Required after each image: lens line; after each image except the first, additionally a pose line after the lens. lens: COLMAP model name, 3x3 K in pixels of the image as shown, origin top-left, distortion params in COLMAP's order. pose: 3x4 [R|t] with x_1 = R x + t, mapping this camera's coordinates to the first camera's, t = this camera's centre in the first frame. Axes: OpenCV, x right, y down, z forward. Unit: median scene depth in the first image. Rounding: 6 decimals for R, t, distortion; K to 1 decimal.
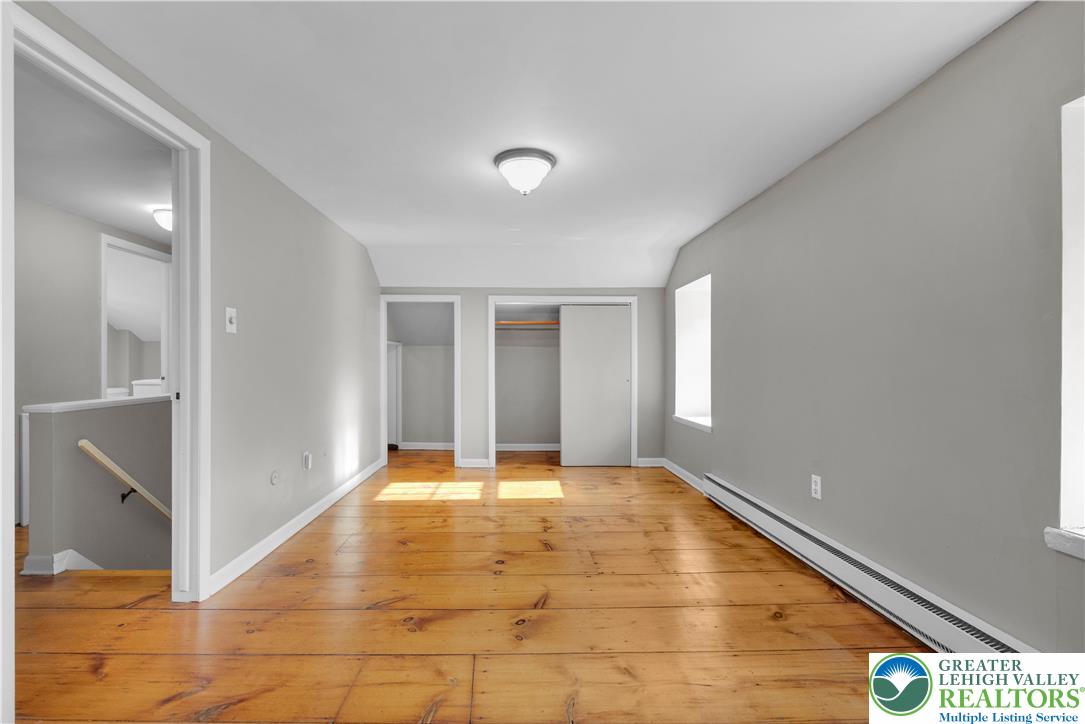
lens RADIAL K [[468.1, 0, 535.7], [0, 468.1, 364.9], [0, 0, 1]] dist [-0.001945, -0.000410]
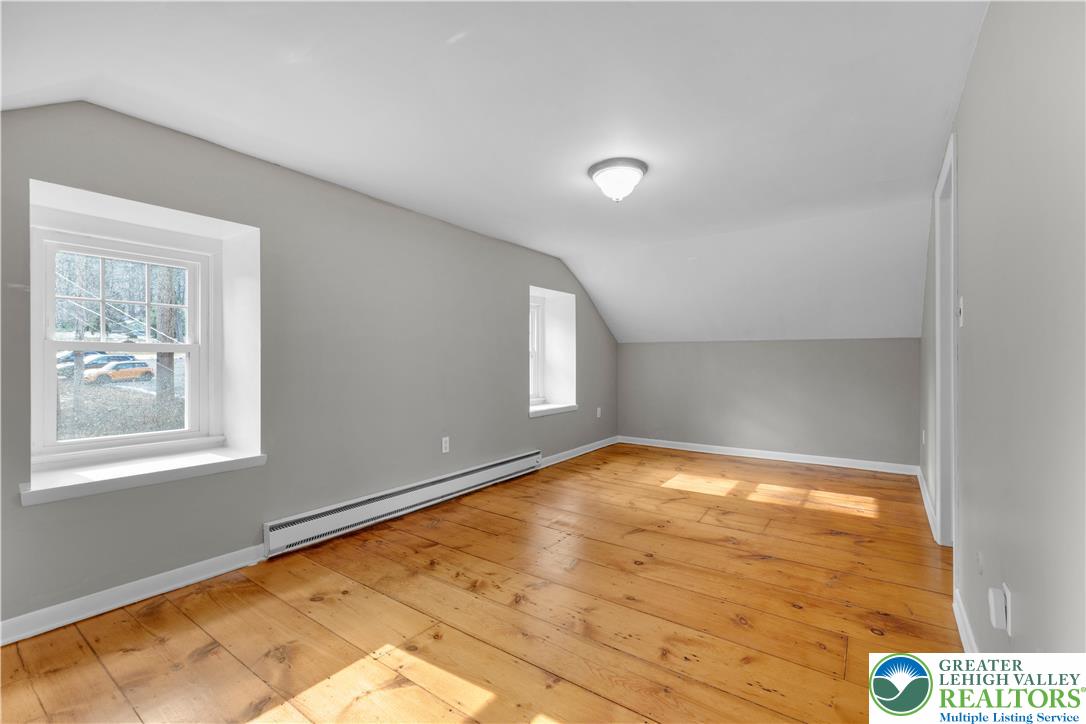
lens RADIAL K [[468.6, 0, 537.3], [0, 468.6, 363.5], [0, 0, 1]] dist [-0.001945, -0.000410]
pose [[-0.786212, -0.001812, 0.617954, -0.555784], [-0.002210, 0.999998, 0.000120, 0.004374], [-0.617952, -0.001272, -0.786214, 2.051513]]
